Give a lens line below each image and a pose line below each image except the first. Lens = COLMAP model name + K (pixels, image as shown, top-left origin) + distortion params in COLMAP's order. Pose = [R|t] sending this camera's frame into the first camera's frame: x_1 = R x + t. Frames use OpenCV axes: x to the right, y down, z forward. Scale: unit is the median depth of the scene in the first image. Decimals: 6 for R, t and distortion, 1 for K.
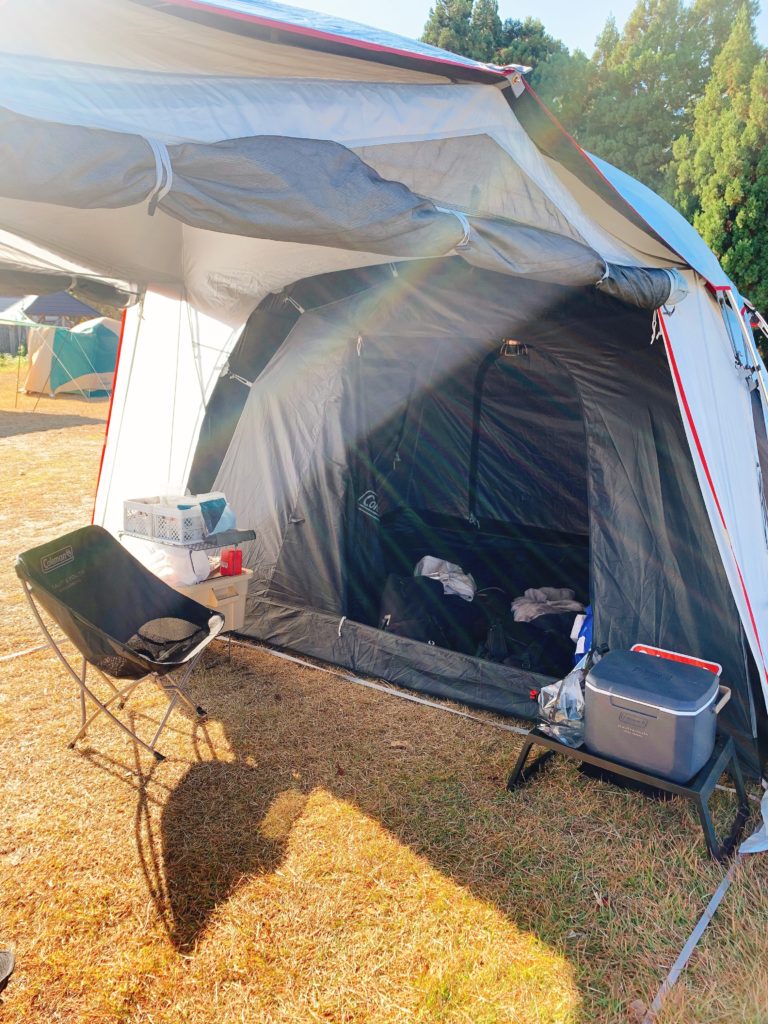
lens RADIAL K [[782.8, 0, 387.4], [0, 782.8, 509.0], [0, 0, 1]] dist [0.042361, -0.051361]
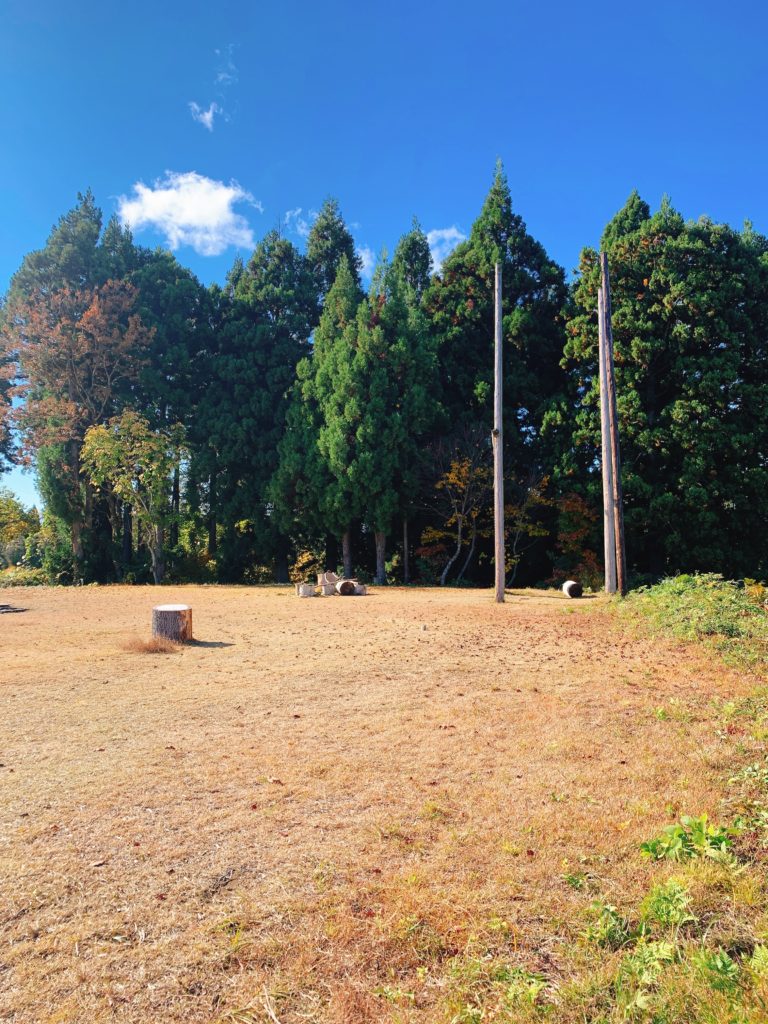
lens RADIAL K [[782.8, 0, 382.9], [0, 782.8, 494.8], [0, 0, 1]] dist [0.042361, -0.051361]
pose [[0.922829, 0.002174, 0.385203, 0.469330], [0.103546, 0.961779, -0.253493, -0.142059], [-0.371031, 0.273817, 0.887333, 0.542583]]
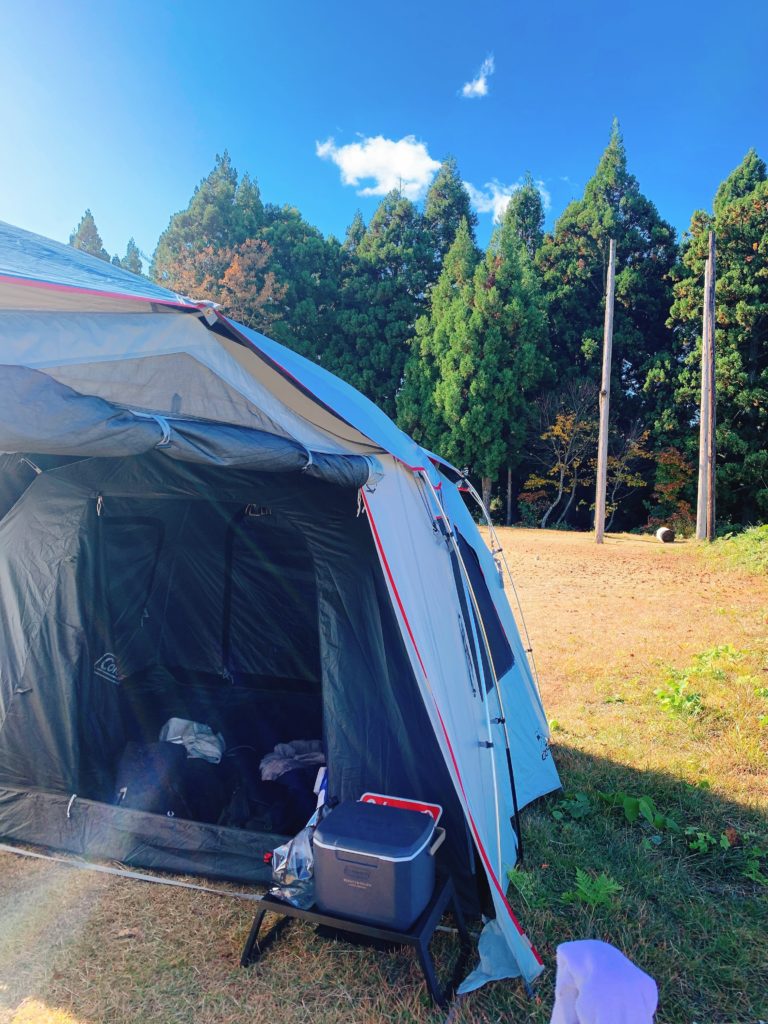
lens RADIAL K [[782.8, 0, 396.2], [0, 782.8, 500.4], [0, 0, 1]] dist [0.042361, -0.051361]
pose [[0.956193, 0.005868, 0.292677, 0.034273], [0.050269, 0.981656, -0.183913, -0.013034], [-0.288388, 0.190569, 0.938358, -0.055017]]
